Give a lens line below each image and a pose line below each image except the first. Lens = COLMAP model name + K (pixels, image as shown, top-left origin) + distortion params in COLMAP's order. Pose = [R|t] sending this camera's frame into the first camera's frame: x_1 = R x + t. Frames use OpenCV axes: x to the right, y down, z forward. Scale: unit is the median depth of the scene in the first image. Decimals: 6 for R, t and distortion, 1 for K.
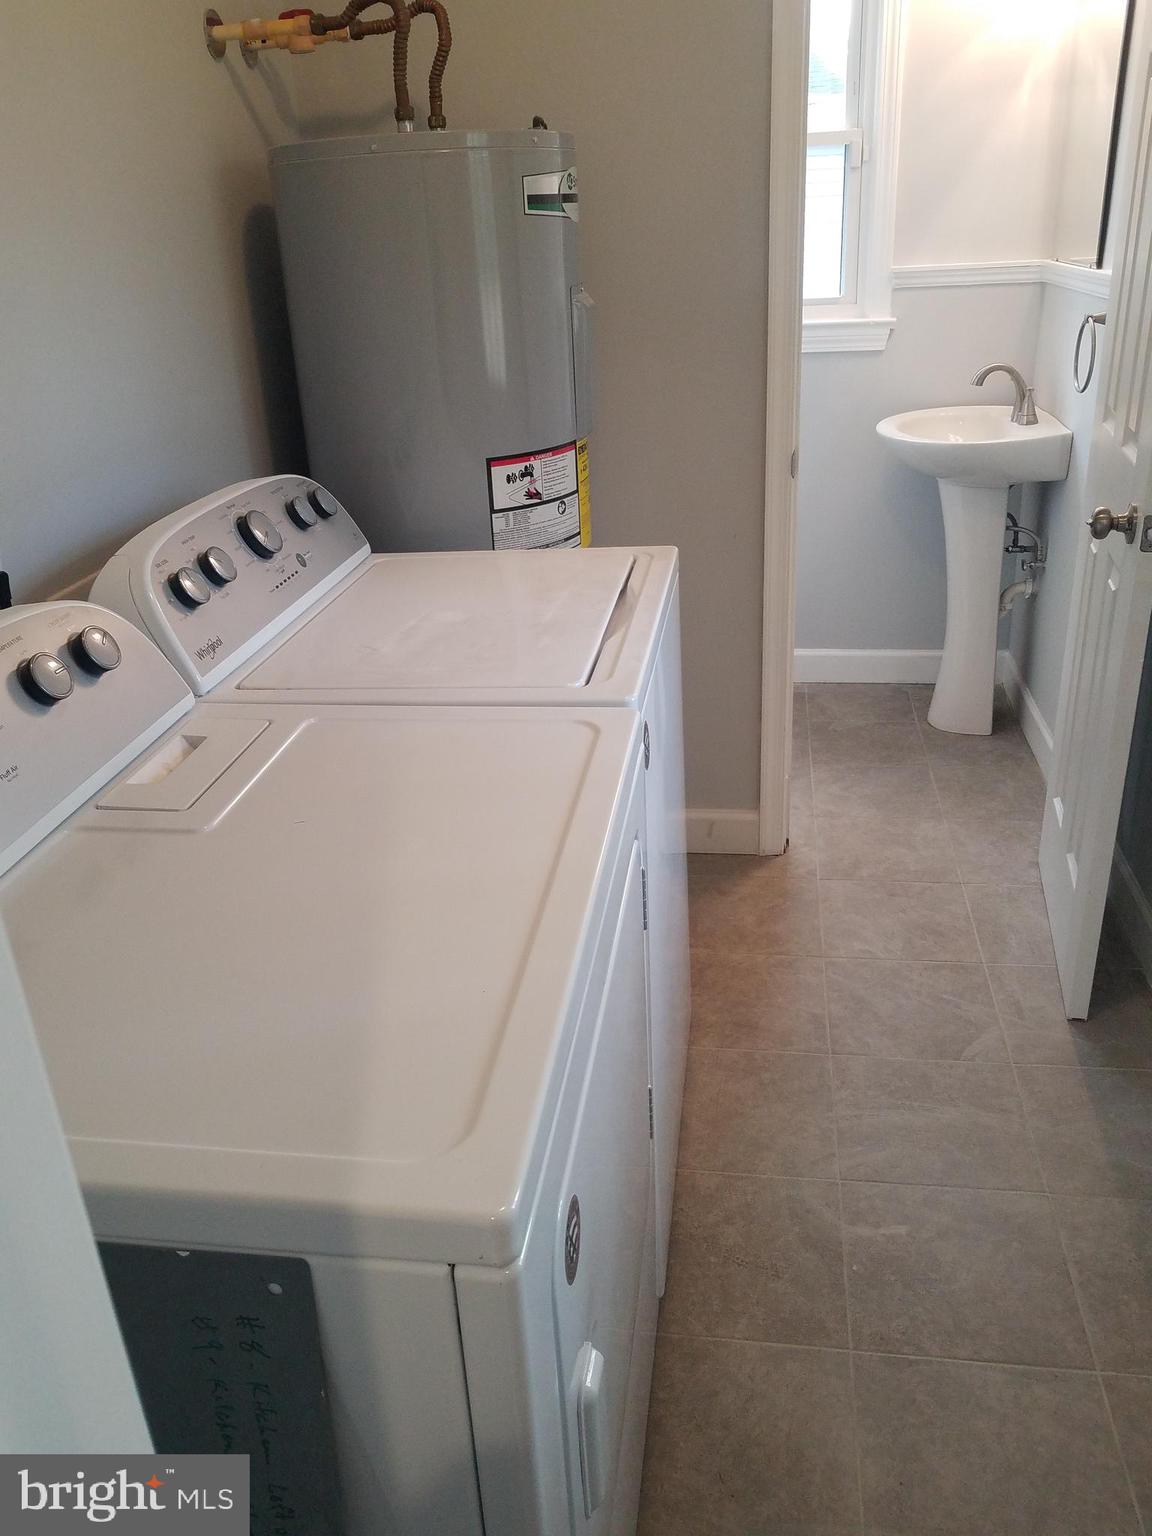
lens RADIAL K [[1193.6, 0, 570.7], [0, 1193.6, 766.1], [0, 0, 1]] dist [0.008776, -0.018893]
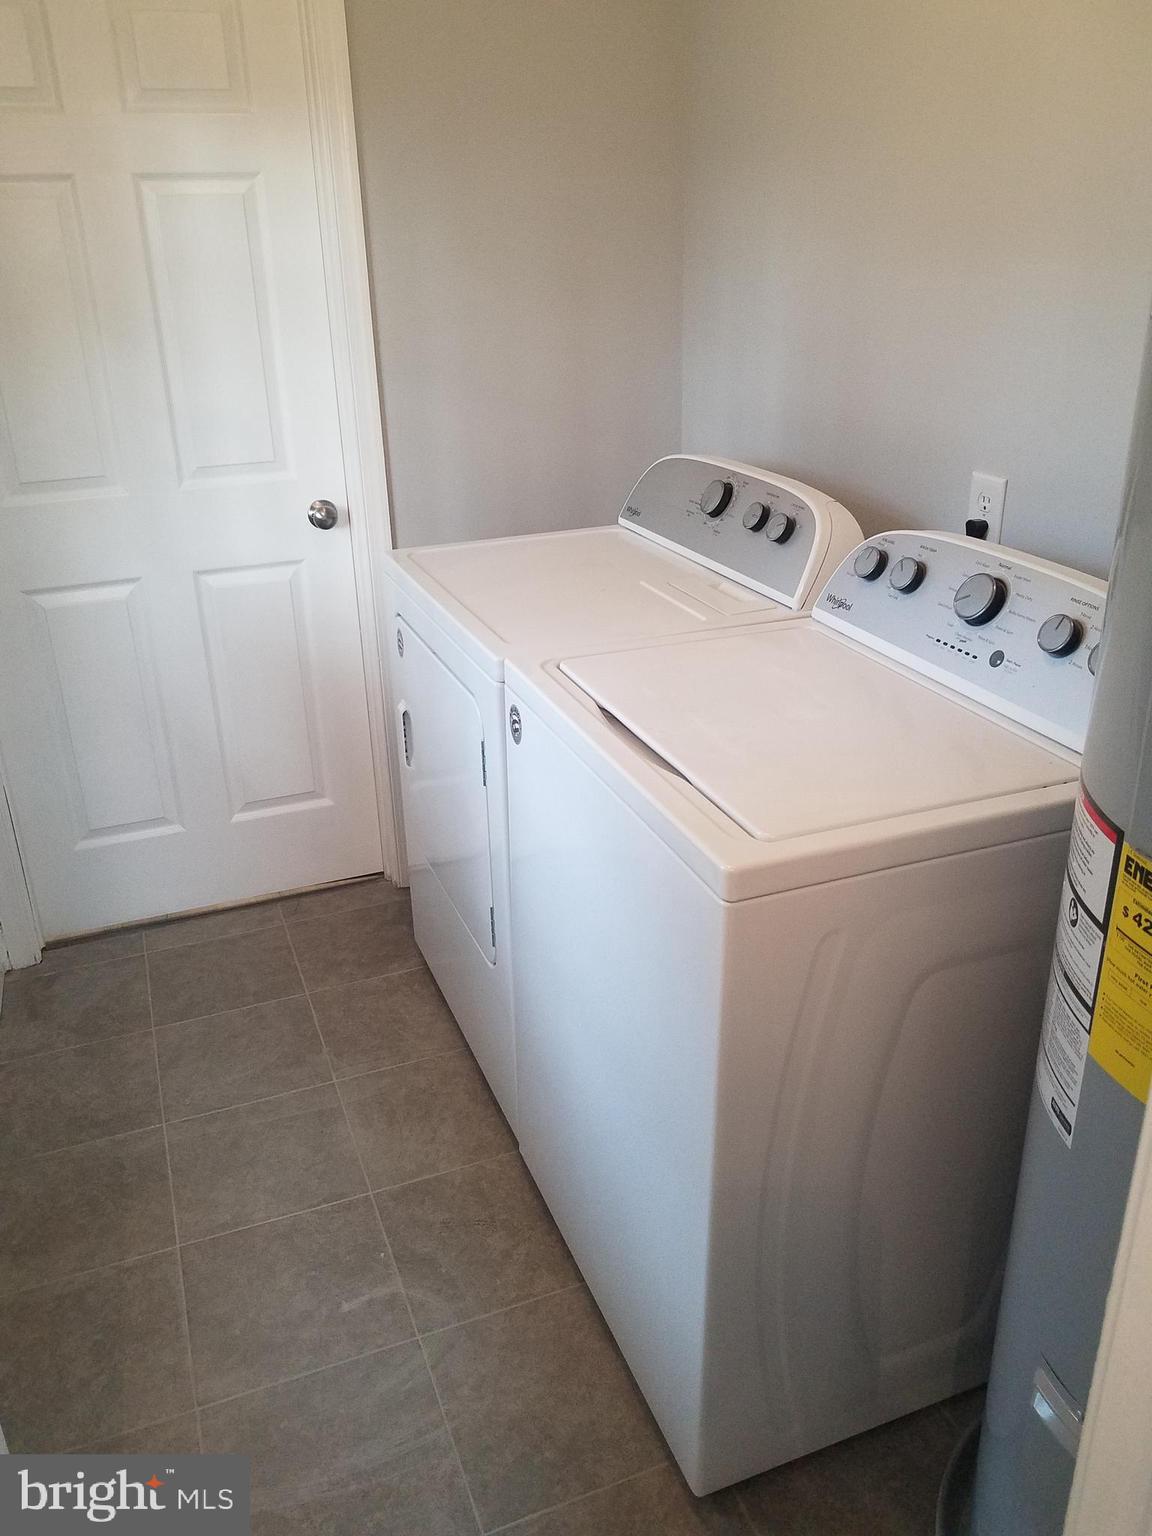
lens RADIAL K [[1193.6, 0, 571.3], [0, 1193.6, 767.5], [0, 0, 1]] dist [0.008776, -0.018893]
pose [[-0.863252, 0.266017, -0.428989, 0.422738], [-0.150931, 0.674953, 0.722259, -0.673548], [0.481681, 0.688239, -0.542504, 1.317684]]
